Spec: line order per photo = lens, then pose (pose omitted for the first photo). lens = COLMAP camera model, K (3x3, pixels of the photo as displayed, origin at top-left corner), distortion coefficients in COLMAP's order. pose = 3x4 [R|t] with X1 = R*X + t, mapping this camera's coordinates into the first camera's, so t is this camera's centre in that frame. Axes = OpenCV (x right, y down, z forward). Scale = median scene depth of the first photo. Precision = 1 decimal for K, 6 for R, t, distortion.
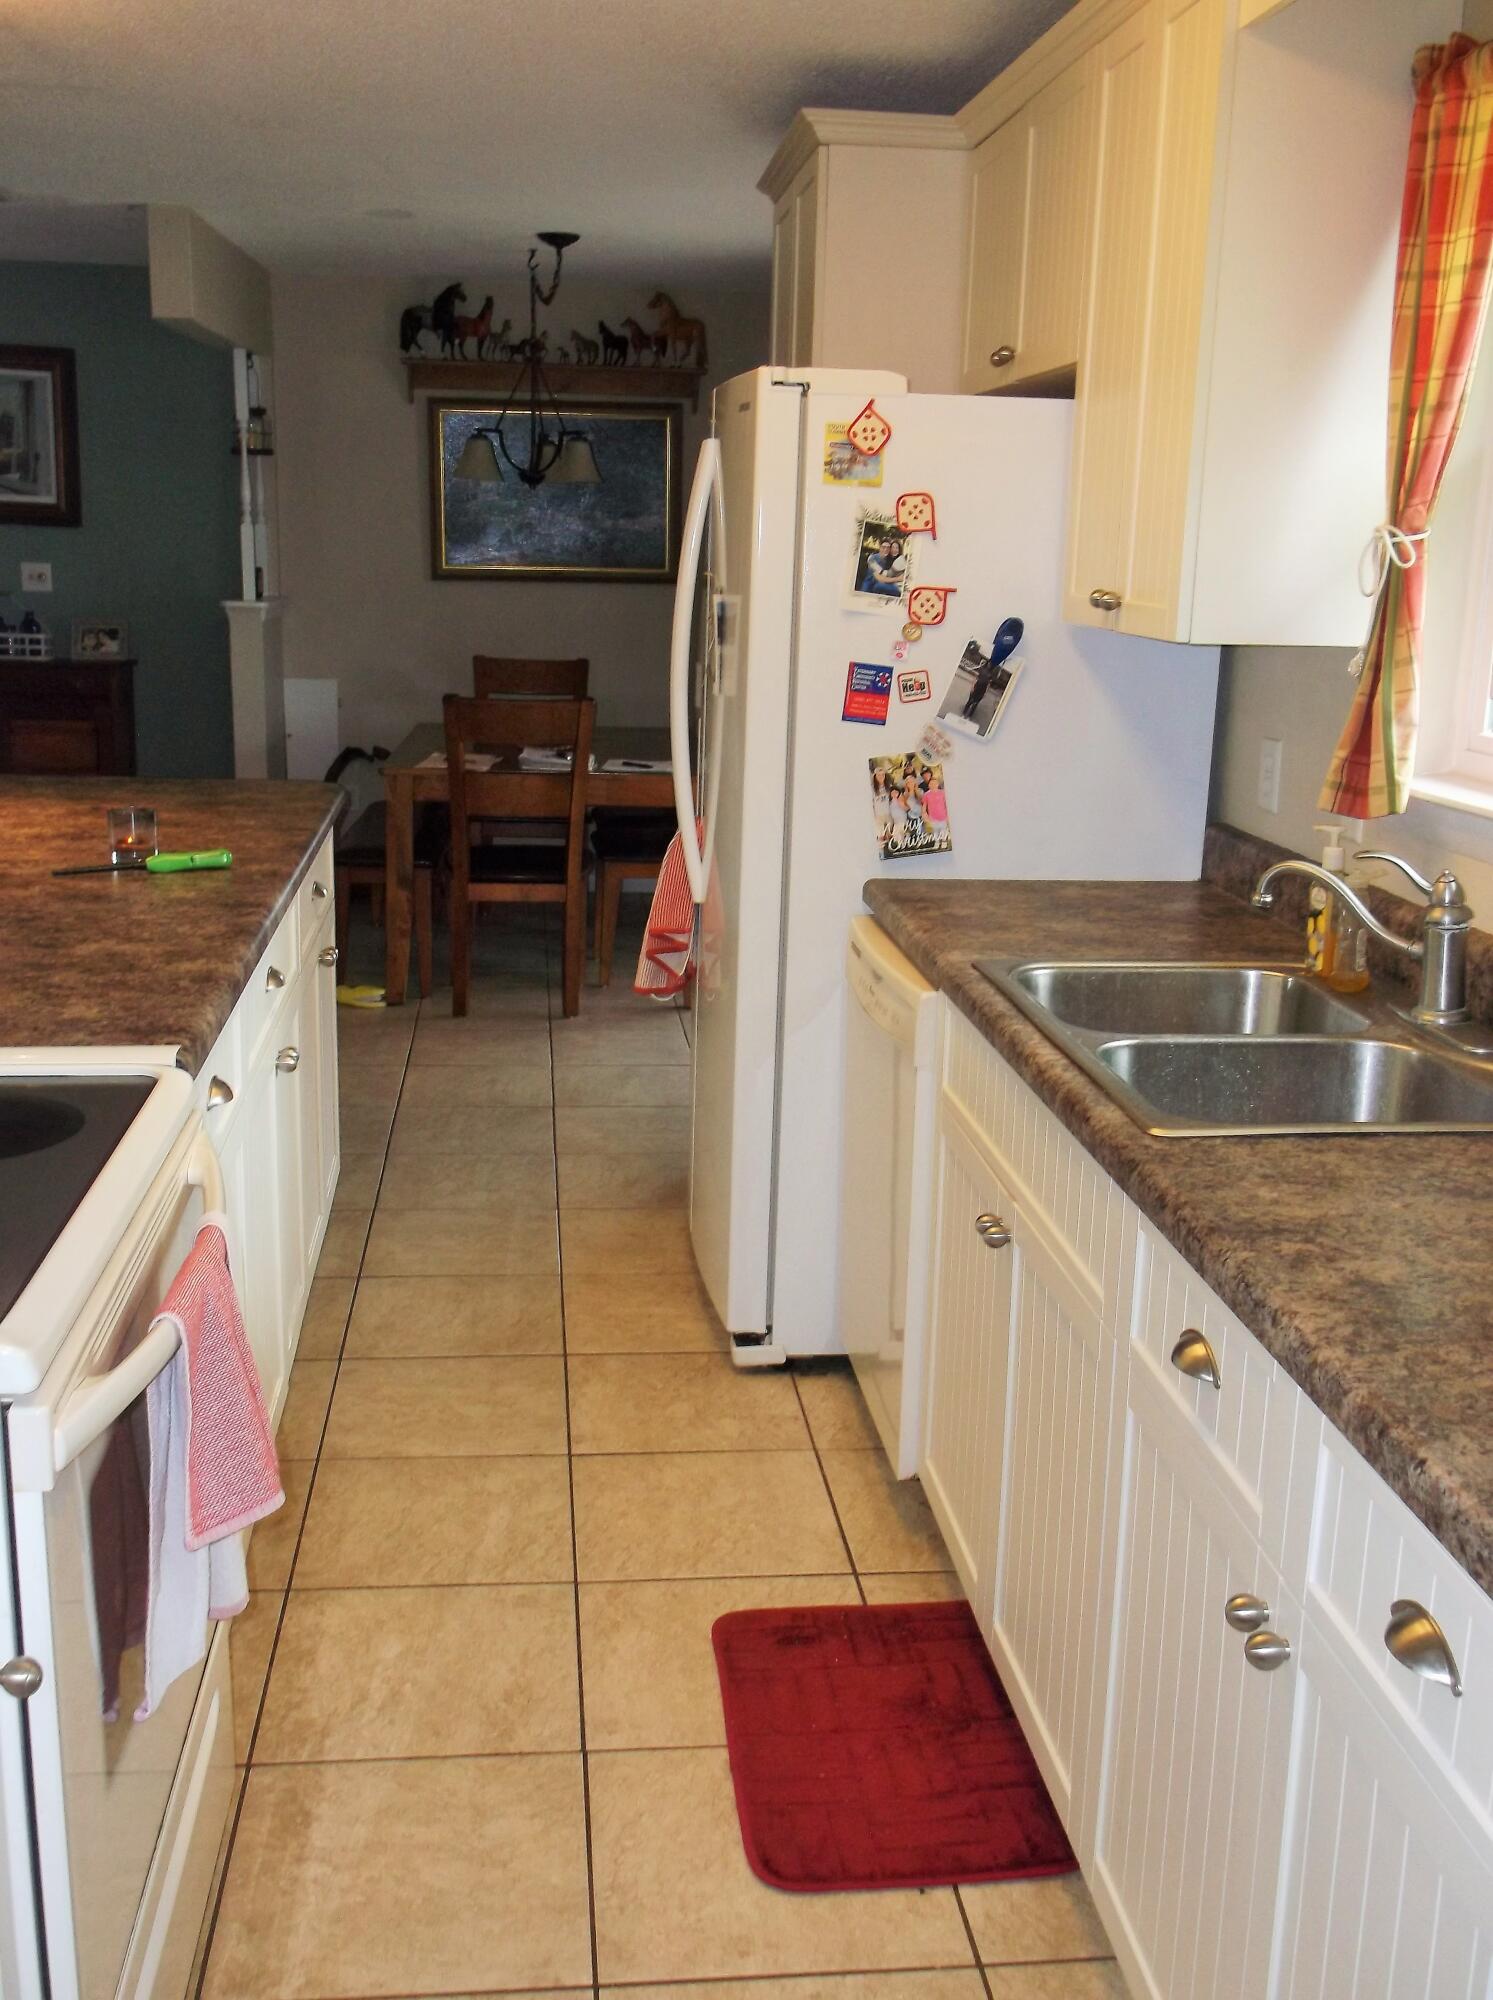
lens RADIAL K [[1966.8, 0, 748.0], [0, 1966.8, 1001.8], [0, 0, 1]] dist [0.018619, -0.024155]
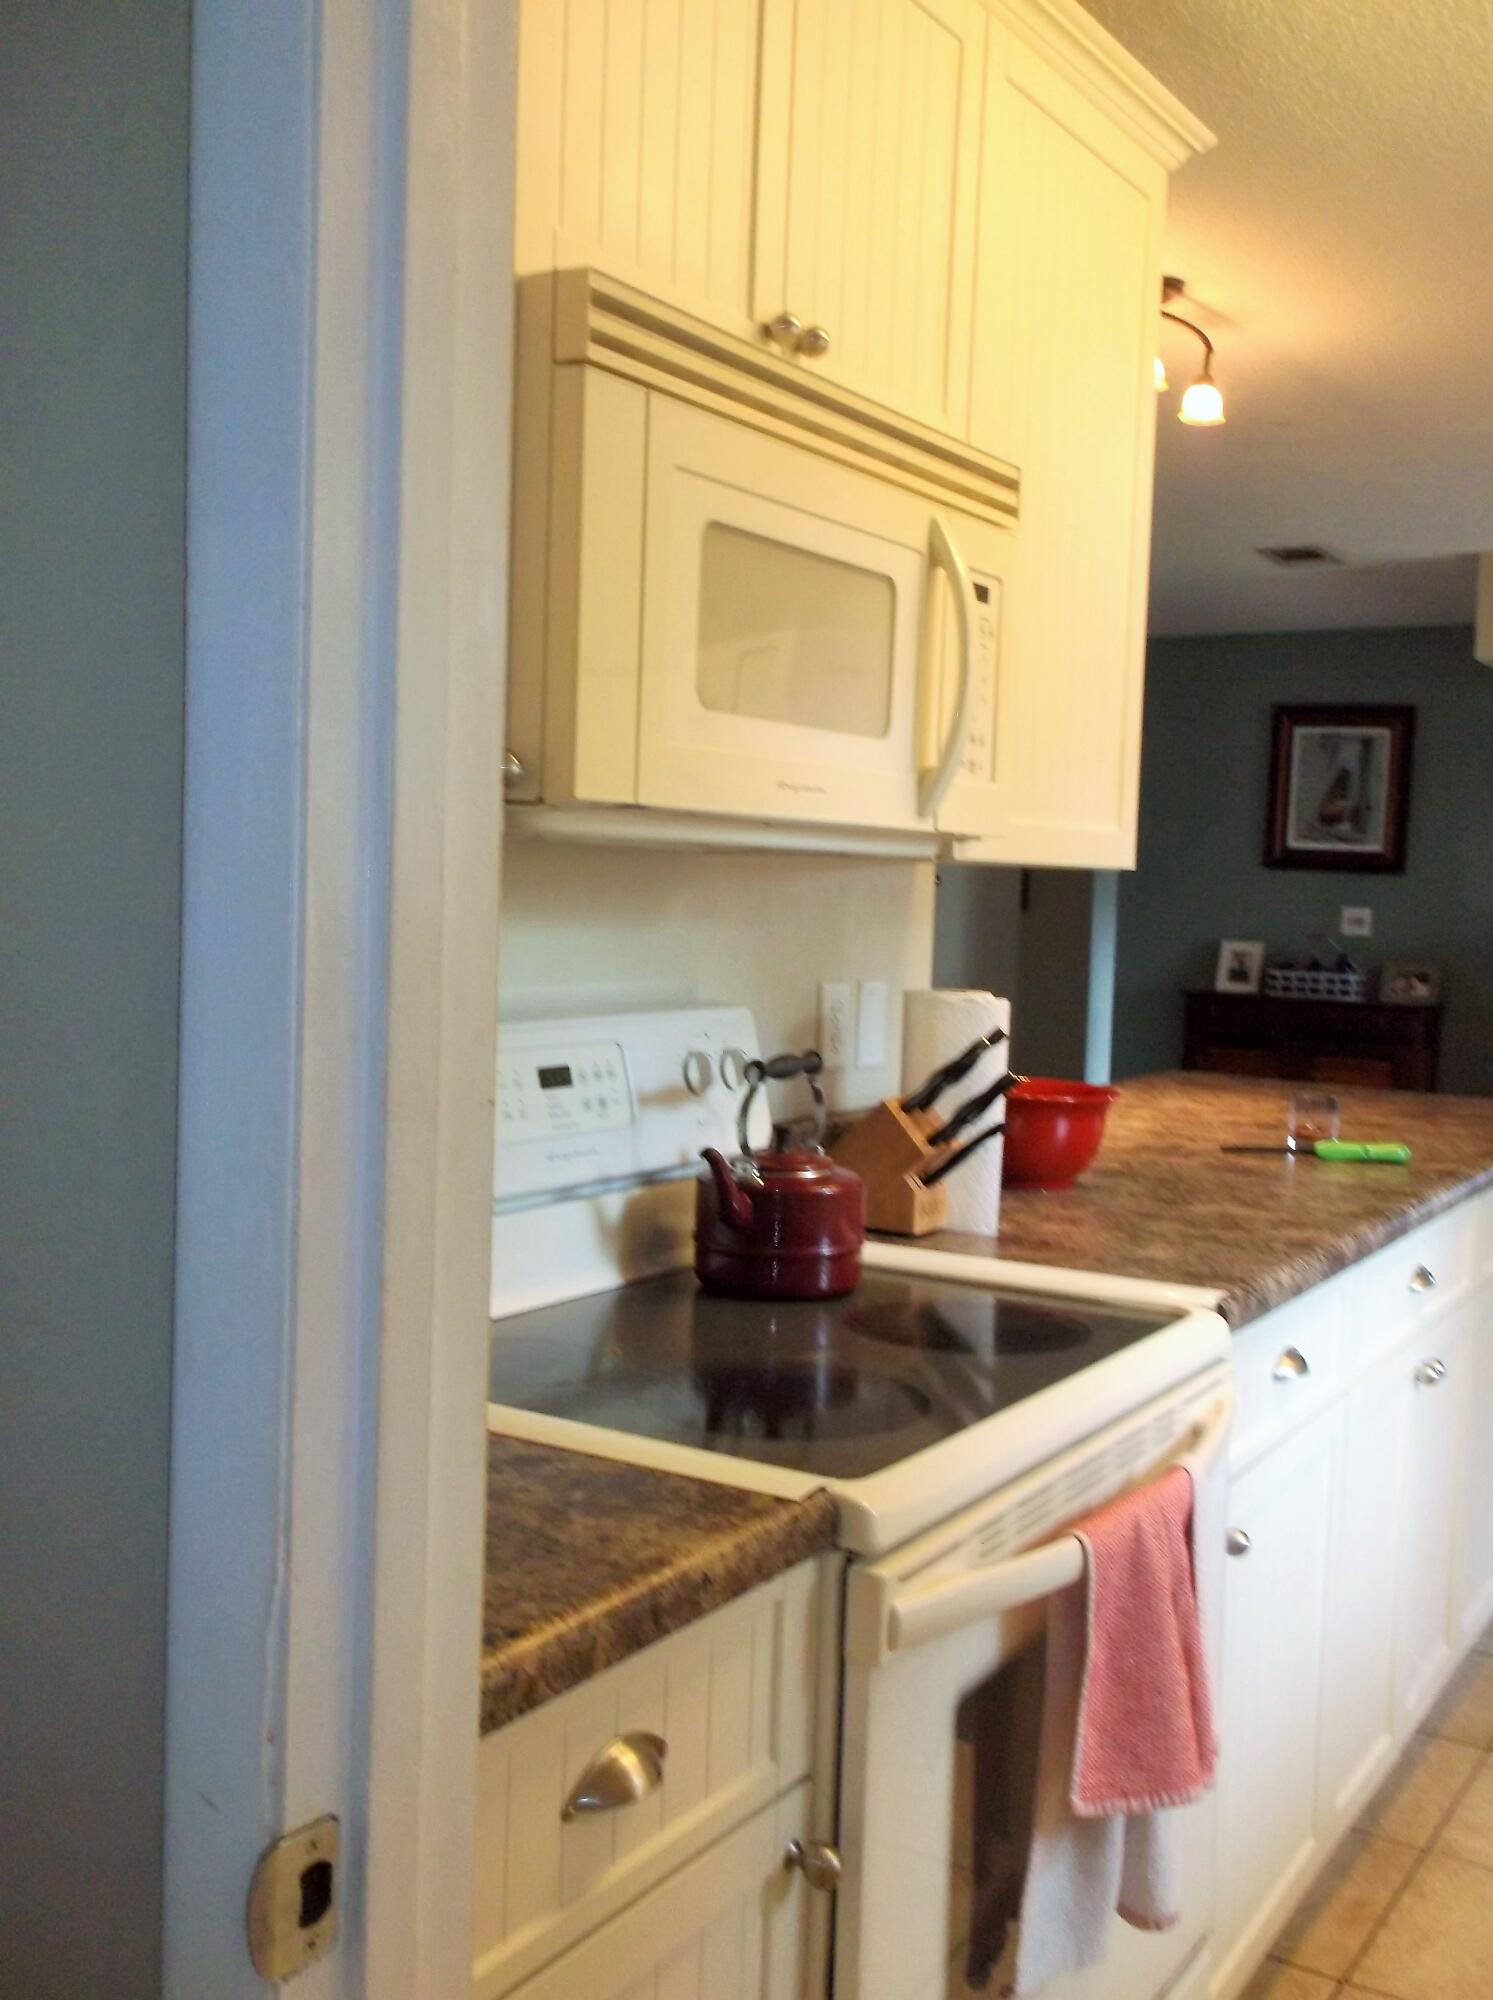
lens RADIAL K [[1943.1, 0, 746.5], [0, 1943.1, 1000.0], [0, 0, 1]] dist [0.020394, 0.004593]
pose [[0.778458, 0.040395, -0.626396, 0.030189], [-0.160315, 0.977626, -0.136187, 0.014112], [0.606880, 0.206436, 0.767516, 0.037398]]
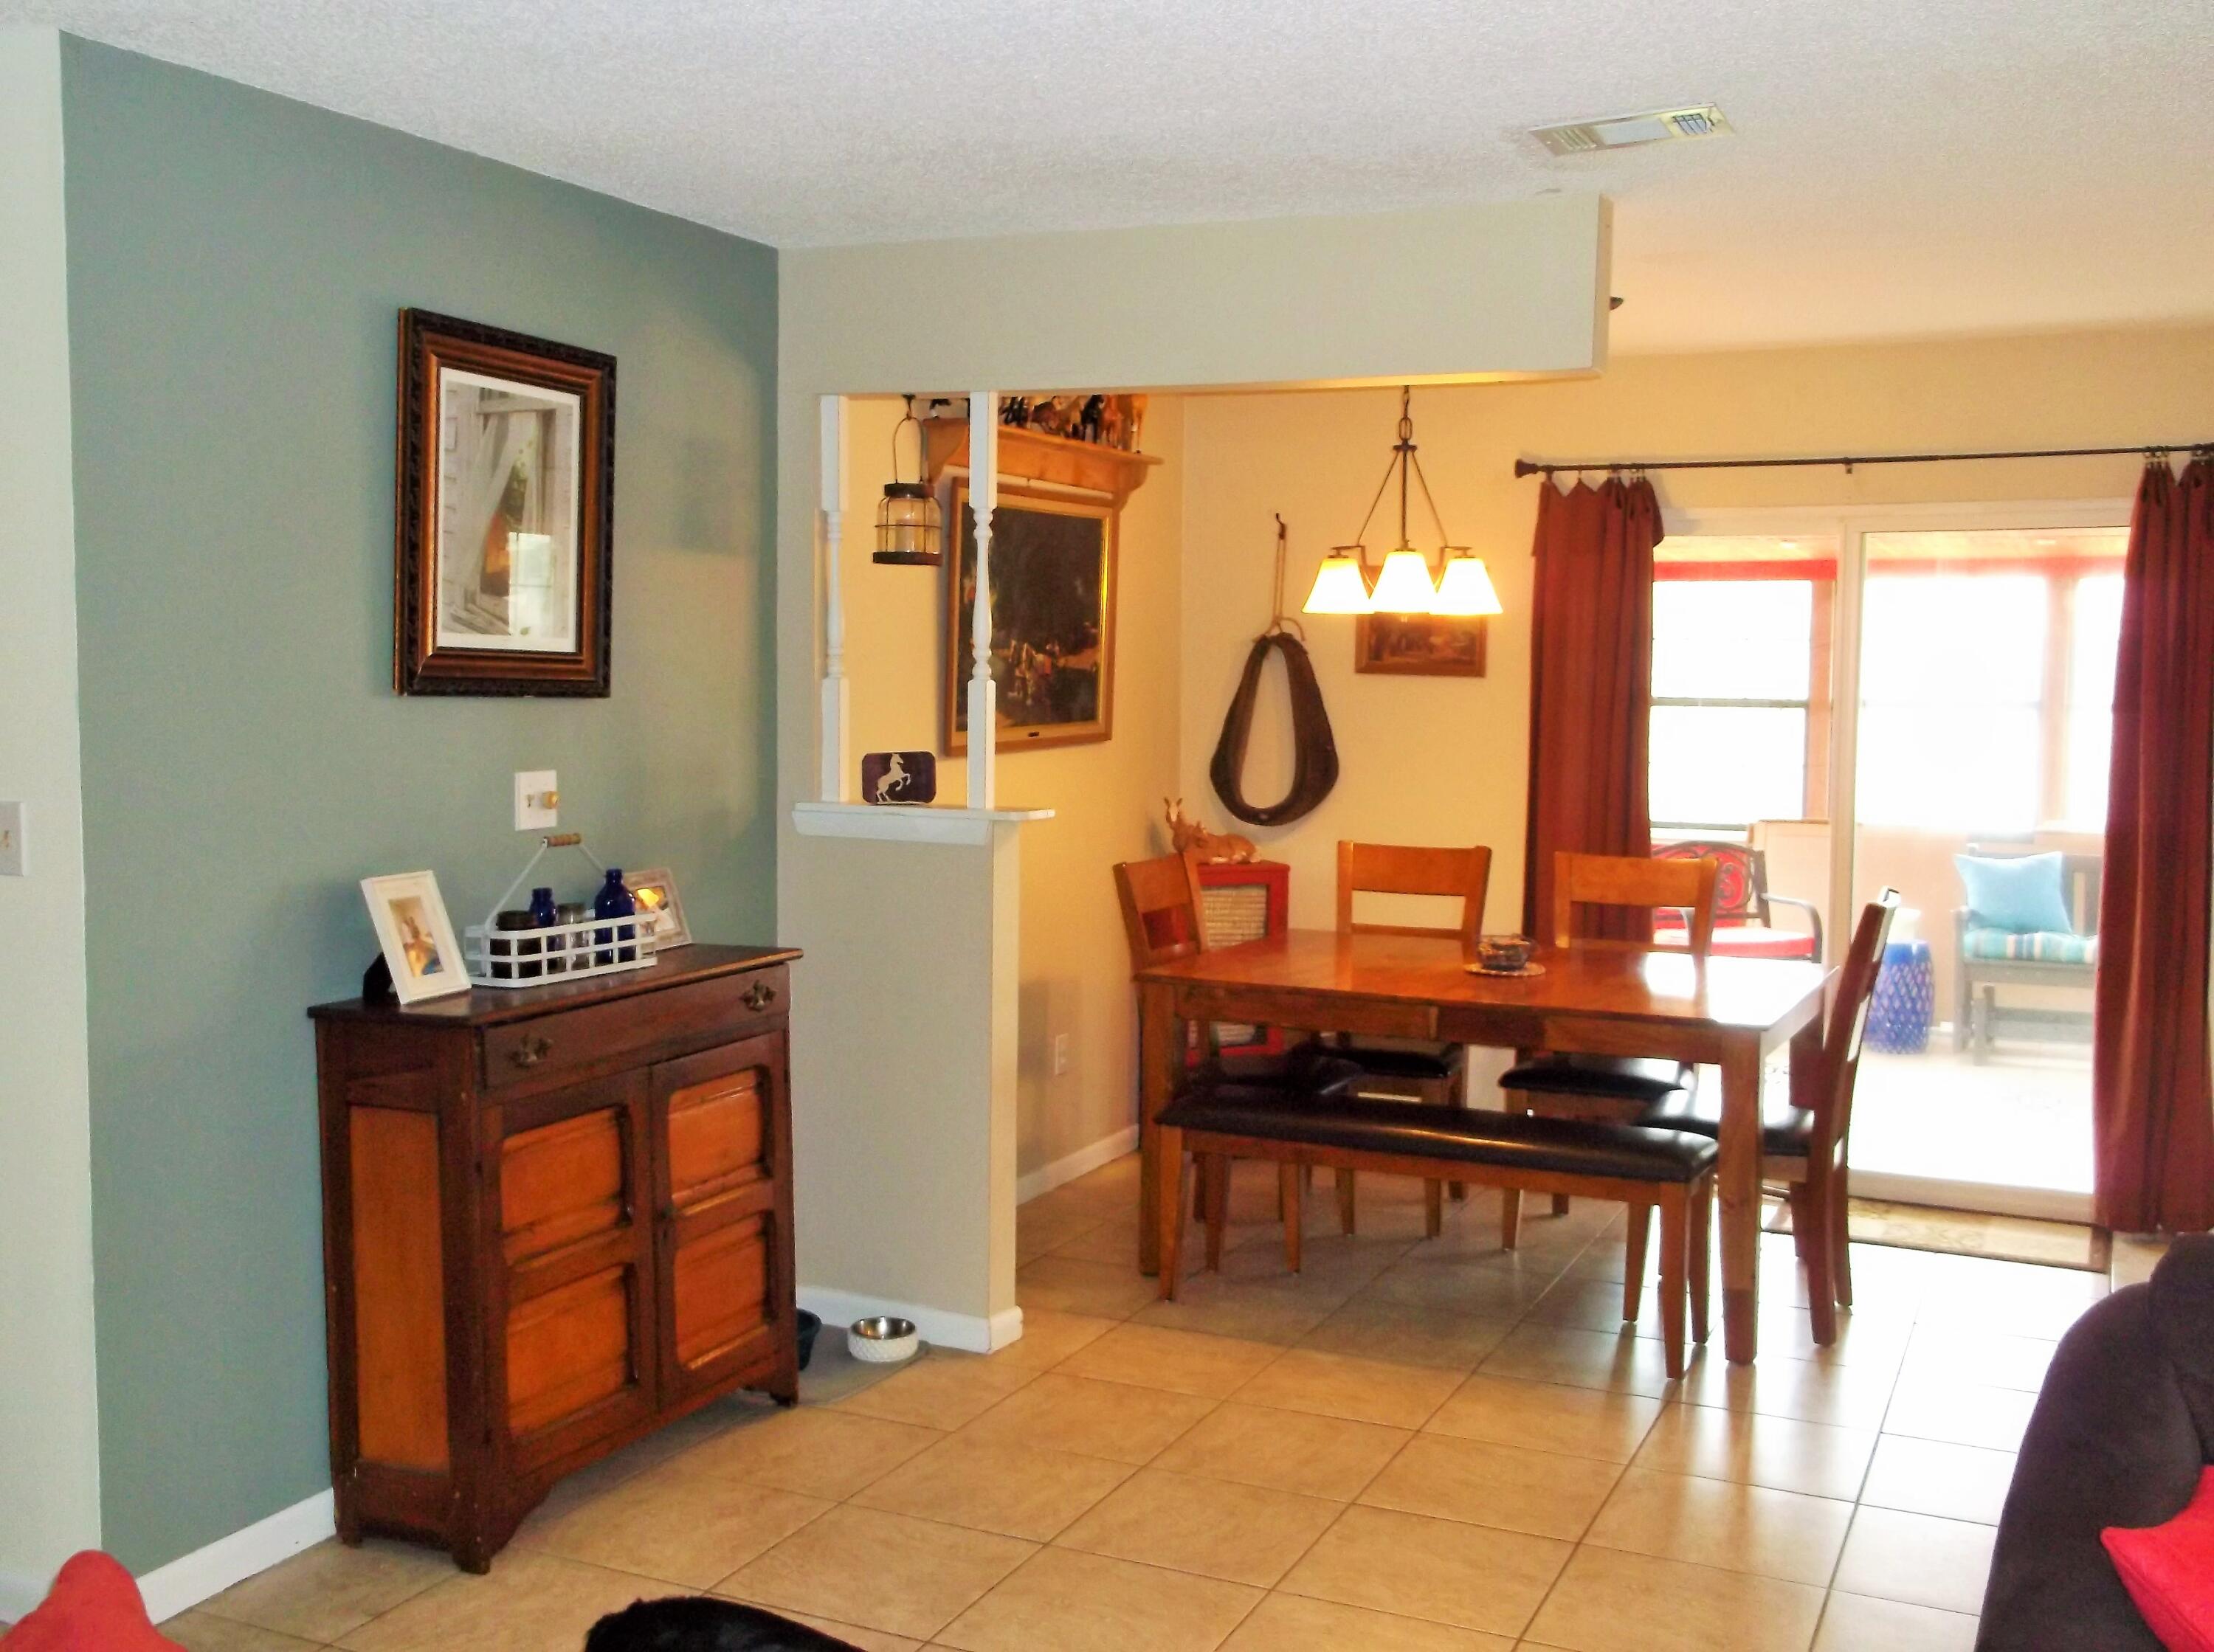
lens RADIAL K [[2177.0, 0, 1094.7], [0, 2177.0, 817.7], [0, 0, 1]] dist [0.018619, -0.024155]
pose [[0.519035, -0.085081, 0.850508, -0.764165], [0.203293, 0.978769, -0.026151, -0.173317], [-0.830226, 0.186475, 0.525312, 0.619857]]
